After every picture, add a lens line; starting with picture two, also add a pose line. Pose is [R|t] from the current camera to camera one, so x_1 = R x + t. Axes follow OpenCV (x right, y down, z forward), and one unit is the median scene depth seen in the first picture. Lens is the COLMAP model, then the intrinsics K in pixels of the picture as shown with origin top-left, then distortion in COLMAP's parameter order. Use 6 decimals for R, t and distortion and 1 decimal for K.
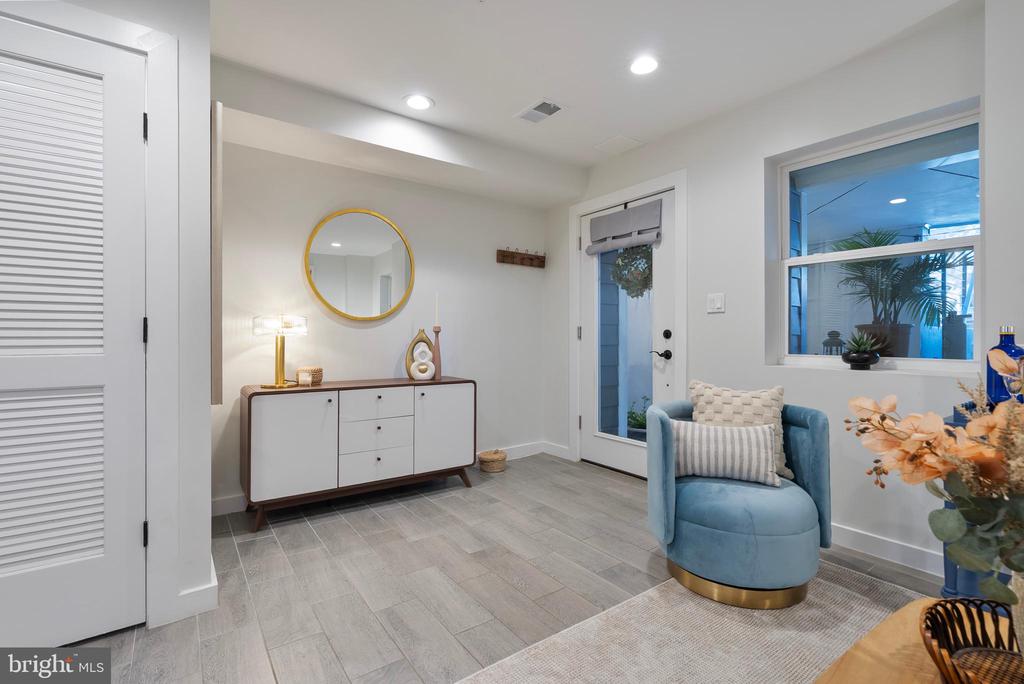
lens RADIAL K [[459.8, 0, 508.7], [0, 459.8, 335.0], [0, 0, 1]] dist [-0.008300, -0.000420]
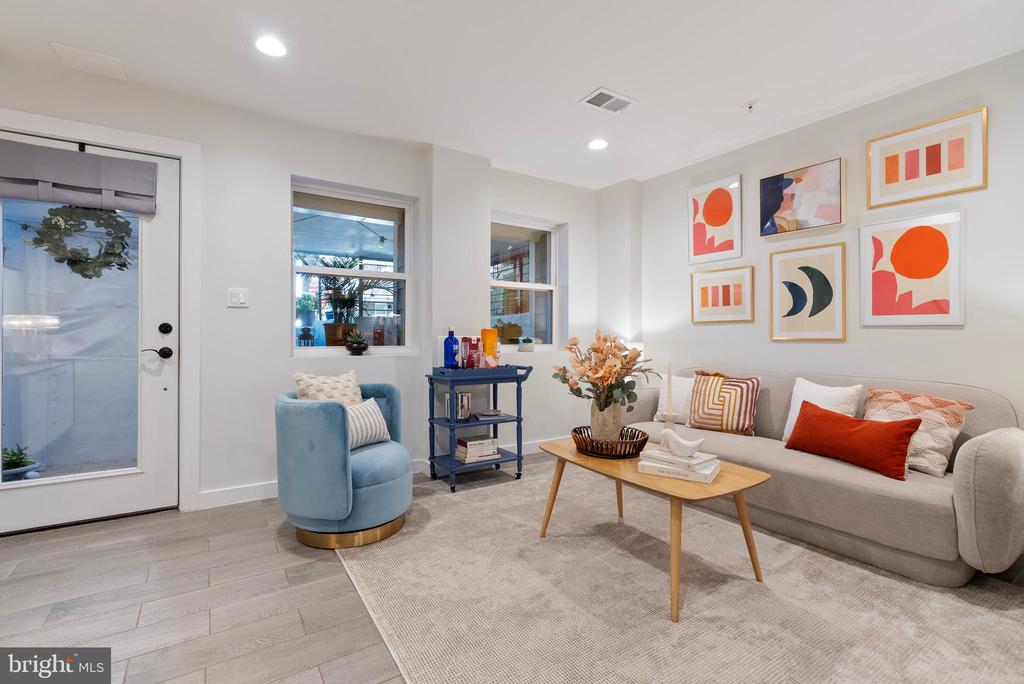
lens RADIAL K [[459.8, 0, 514.3], [0, 459.8, 332.4], [0, 0, 1]] dist [-0.008300, -0.000420]
pose [[0.054171, -0.000163, 0.998532, -0.534724], [-0.008135, 0.999967, 0.000604, -0.000245], [-0.998499, -0.008156, 0.054168, 0.376348]]
